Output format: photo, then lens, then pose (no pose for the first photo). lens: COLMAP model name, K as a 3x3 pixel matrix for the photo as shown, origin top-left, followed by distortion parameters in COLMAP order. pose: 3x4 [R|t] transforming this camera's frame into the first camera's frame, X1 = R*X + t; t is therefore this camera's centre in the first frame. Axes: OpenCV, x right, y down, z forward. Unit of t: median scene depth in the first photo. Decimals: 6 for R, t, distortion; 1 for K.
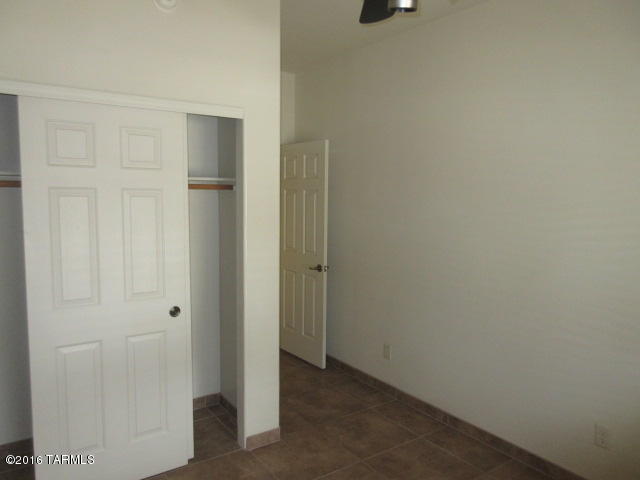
lens RADIAL K [[488.3, 0, 323.6], [0, 488.3, 241.7], [0, 0, 1]] dist [0.002874, 0.004432]
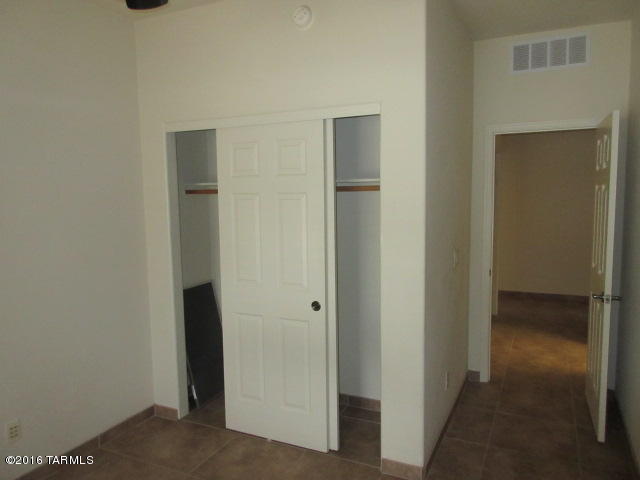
lens RADIAL K [[488.3, 0, 323.6], [0, 488.3, 241.7], [0, 0, 1]] dist [0.002874, 0.004432]
pose [[0.480049, 0.068877, -0.874534, 0.632849], [-0.066780, 0.996889, 0.041857, -0.043449], [0.874696, 0.038308, 0.483155, 0.487578]]
